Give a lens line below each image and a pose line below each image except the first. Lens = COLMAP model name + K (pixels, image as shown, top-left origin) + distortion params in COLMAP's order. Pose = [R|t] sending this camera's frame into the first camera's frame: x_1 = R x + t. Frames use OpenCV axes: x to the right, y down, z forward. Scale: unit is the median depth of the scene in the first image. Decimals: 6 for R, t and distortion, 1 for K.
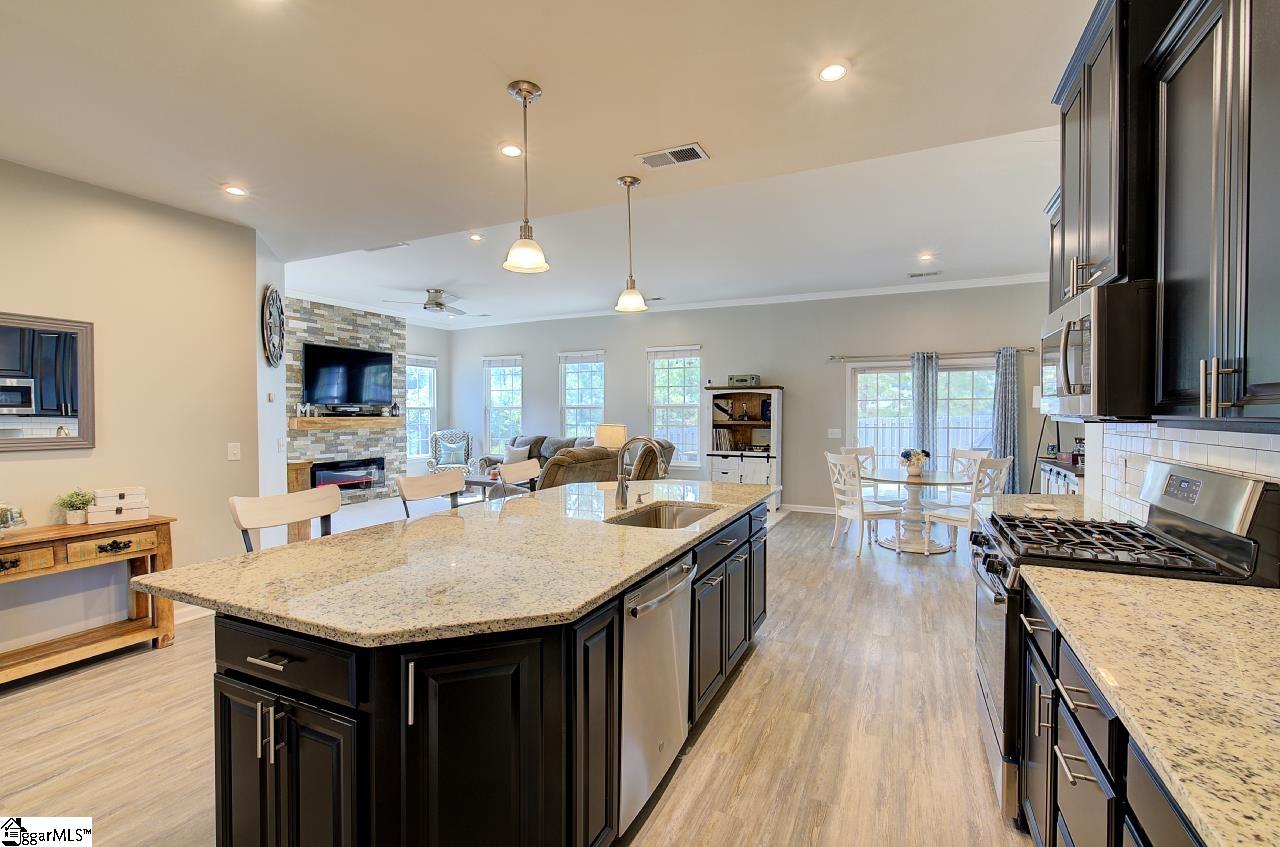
lens RADIAL K [[562.5, 0, 643.4], [0, 562.5, 422.2], [0, 0, 1]] dist [-0.003848, 0.000198]
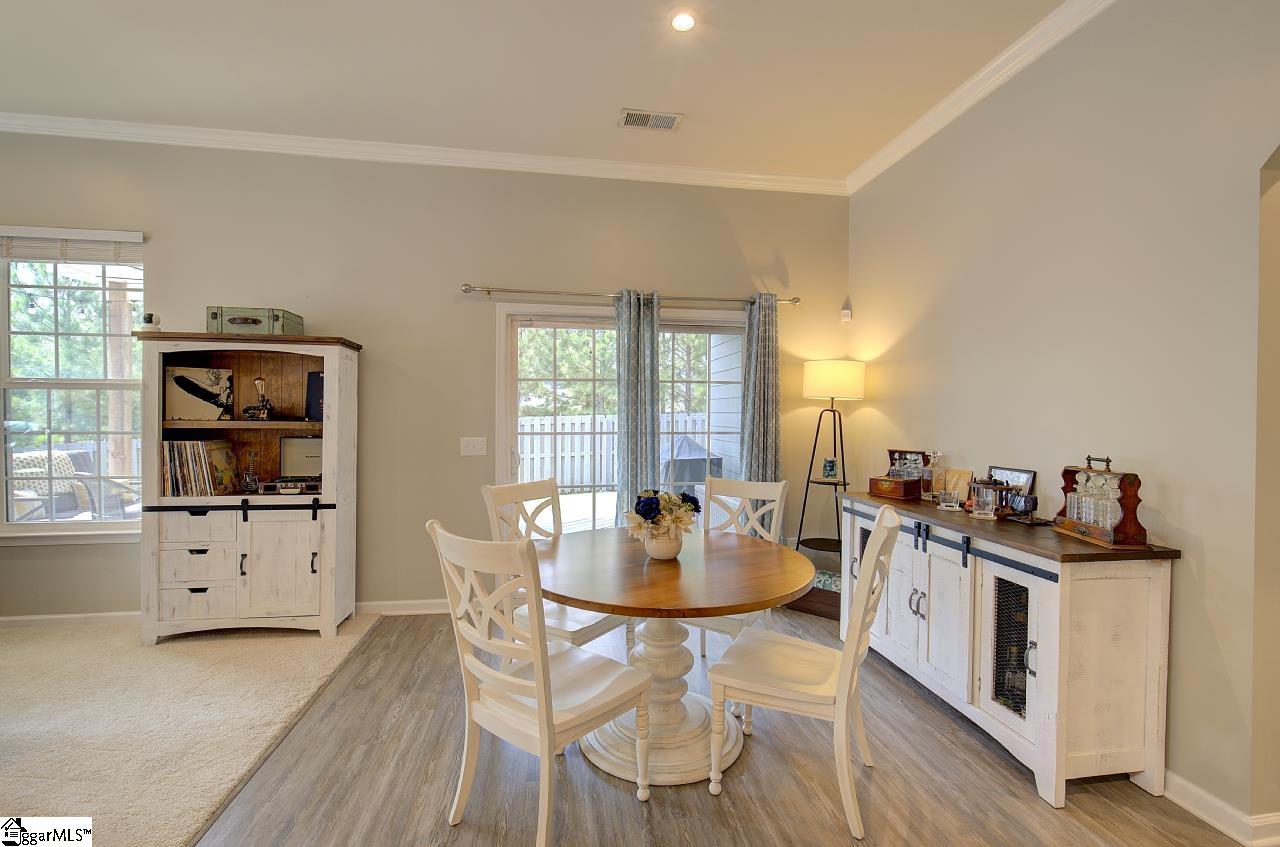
lens RADIAL K [[562.5, 0, 643.4], [0, 562.5, 422.2], [0, 0, 1]] dist [-0.003848, 0.000198]
pose [[0.824689, -0.002649, 0.565580, 0.180789], [0.001668, 0.999996, 0.002251, -0.001422], [-0.565584, -0.000913, 0.824690, 0.499168]]
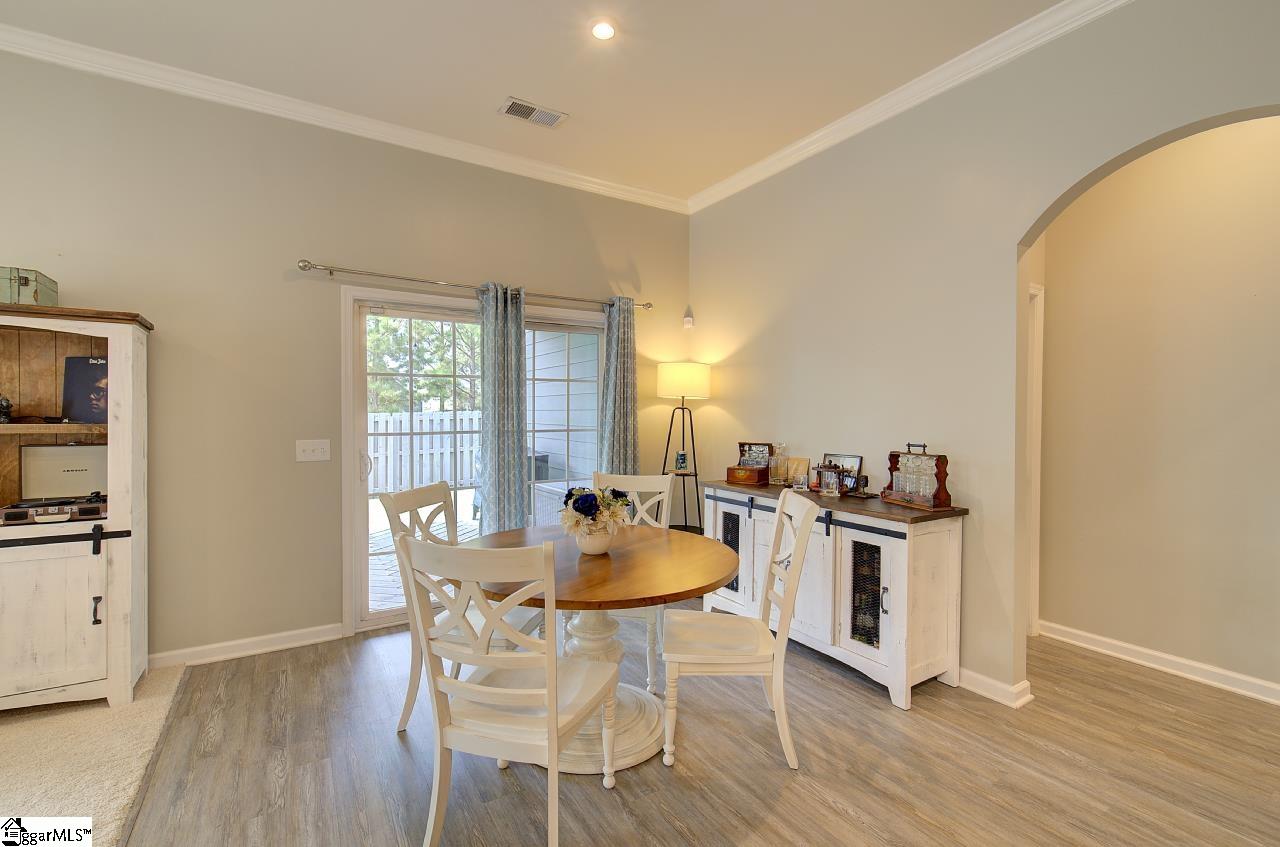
lens RADIAL K [[562.5, 0, 643.4], [0, 562.5, 422.2], [0, 0, 1]] dist [-0.003848, 0.000198]
pose [[0.534998, -0.012379, 0.844762, 0.116614], [0.008678, 0.999920, 0.009156, -0.002272], [-0.844808, 0.002433, 0.535063, 0.552229]]
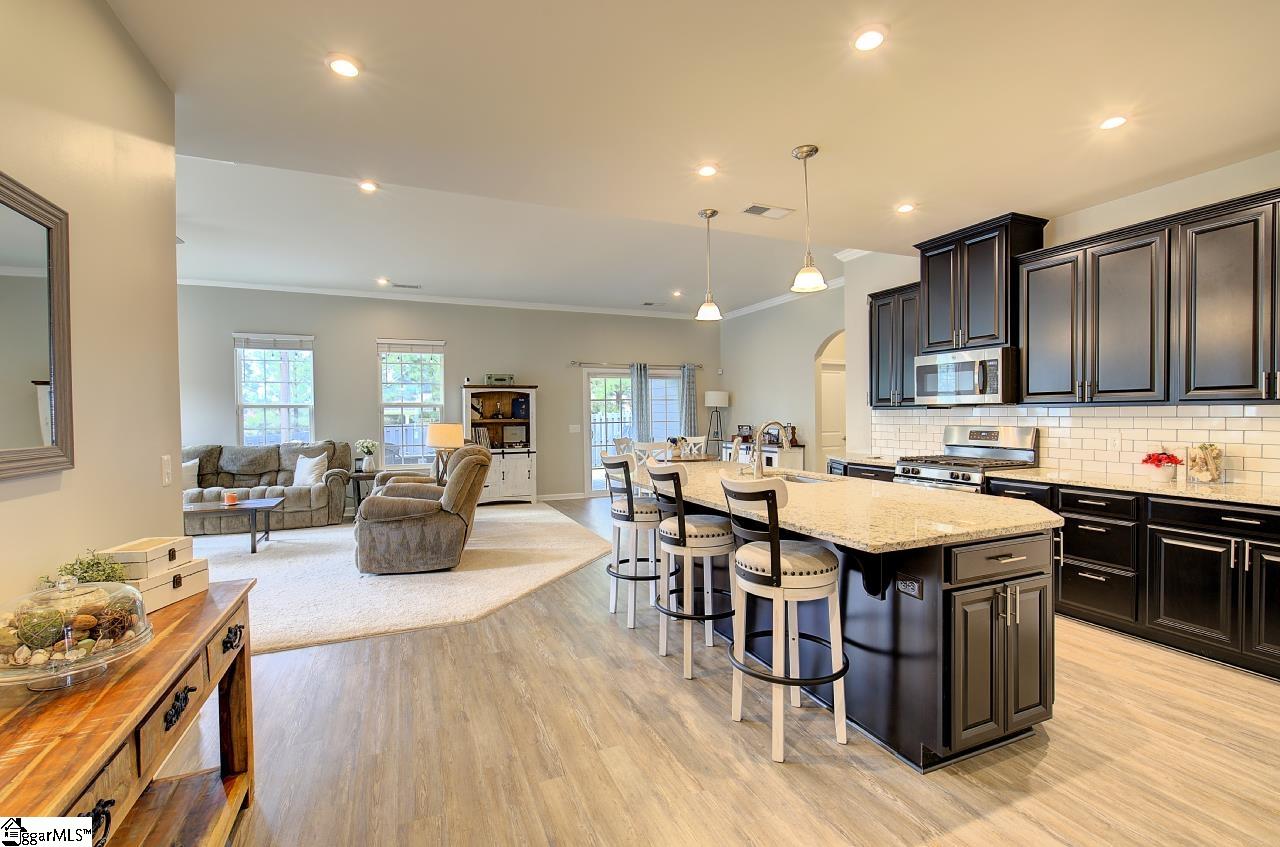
lens RADIAL K [[569.6, 0, 644.0], [0, 569.6, 419.3], [0, 0, 1]] dist [-0.001740, -0.000244]
pose [[0.660470, -0.014641, 0.750709, -0.429935], [0.022689, 0.999742, -0.000464, 0.004468], [-0.750509, 0.017339, 0.660632, 0.117018]]
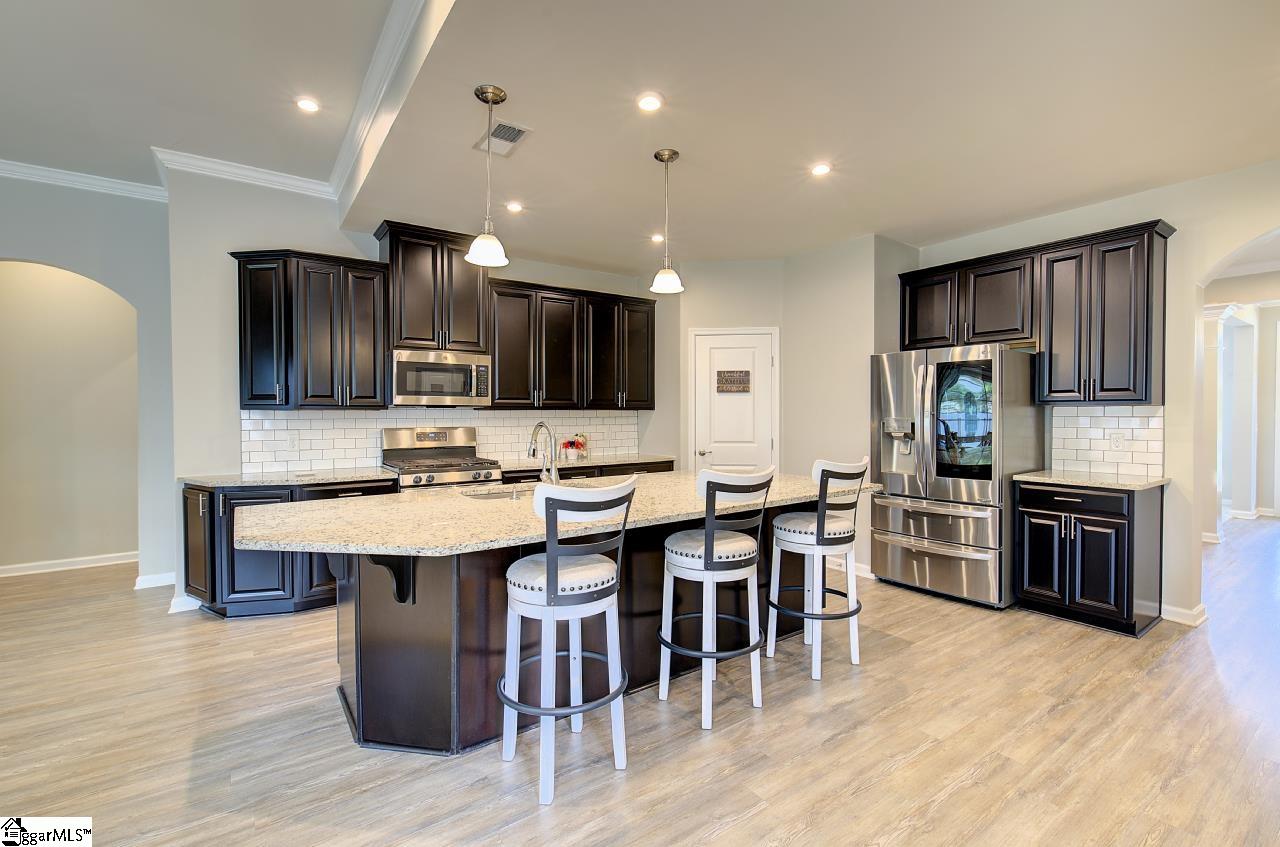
lens RADIAL K [[562.5, 0, 643.4], [0, 562.5, 422.2], [0, 0, 1]] dist [-0.003848, 0.000198]
pose [[-0.873254, -0.005316, 0.487236, -0.239496], [0.010580, 0.999498, 0.029868, -0.001787], [-0.487151, 0.031238, -0.872759, 0.643108]]
